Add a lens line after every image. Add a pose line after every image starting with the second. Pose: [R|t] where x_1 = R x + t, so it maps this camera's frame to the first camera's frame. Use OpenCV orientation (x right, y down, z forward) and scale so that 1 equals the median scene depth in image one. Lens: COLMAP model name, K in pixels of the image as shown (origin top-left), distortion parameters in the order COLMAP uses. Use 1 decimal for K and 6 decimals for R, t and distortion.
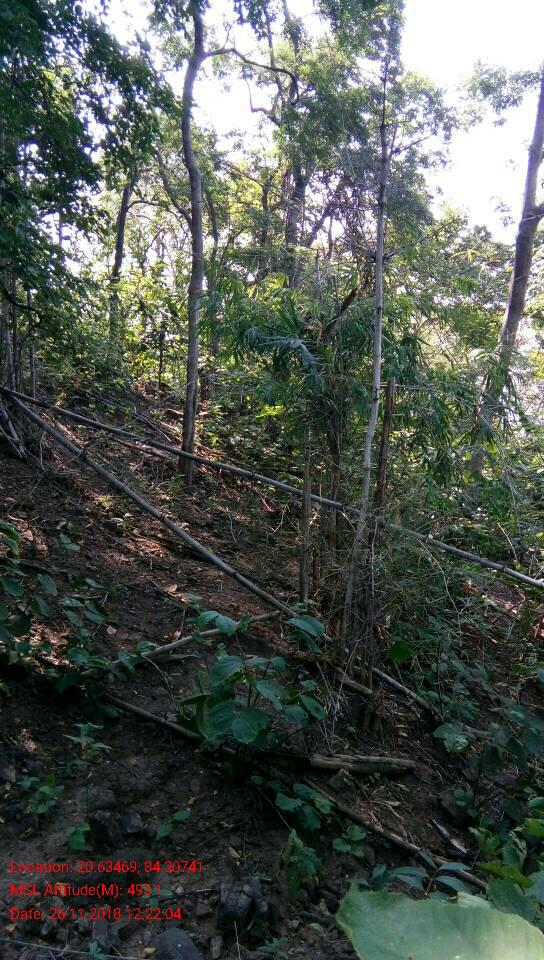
lens RADIAL K [[756.9, 0, 272.0], [0, 756.9, 480.0], [0, 0, 1]] dist [0.011762, 0.005792]
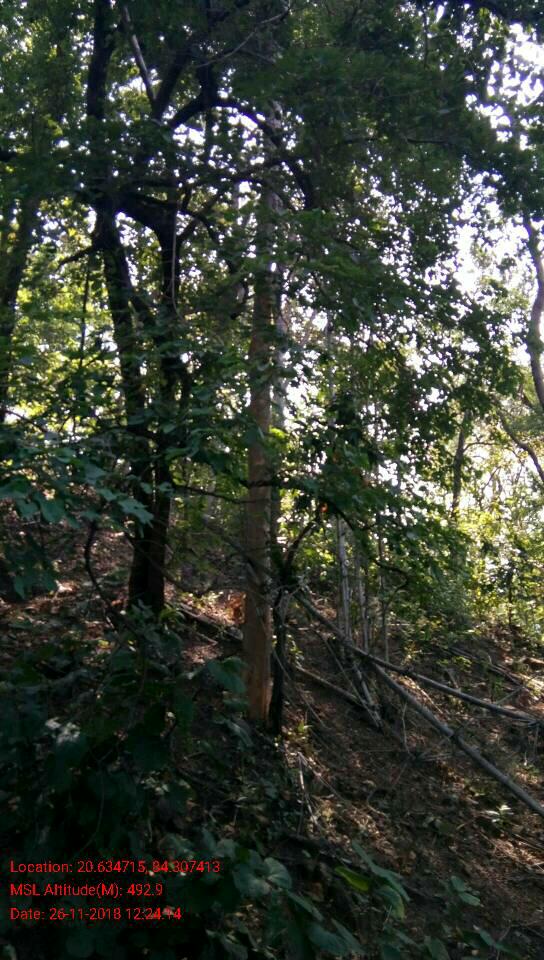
lens RADIAL K [[756.9, 0, 272.0], [0, 756.9, 480.0], [0, 0, 1]] dist [0.011762, 0.005792]
pose [[0.910709, -0.083589, -0.404502, -0.057755], [-0.042391, 0.955223, -0.292833, -0.040403], [0.410867, 0.283833, 0.866387, 0.090517]]
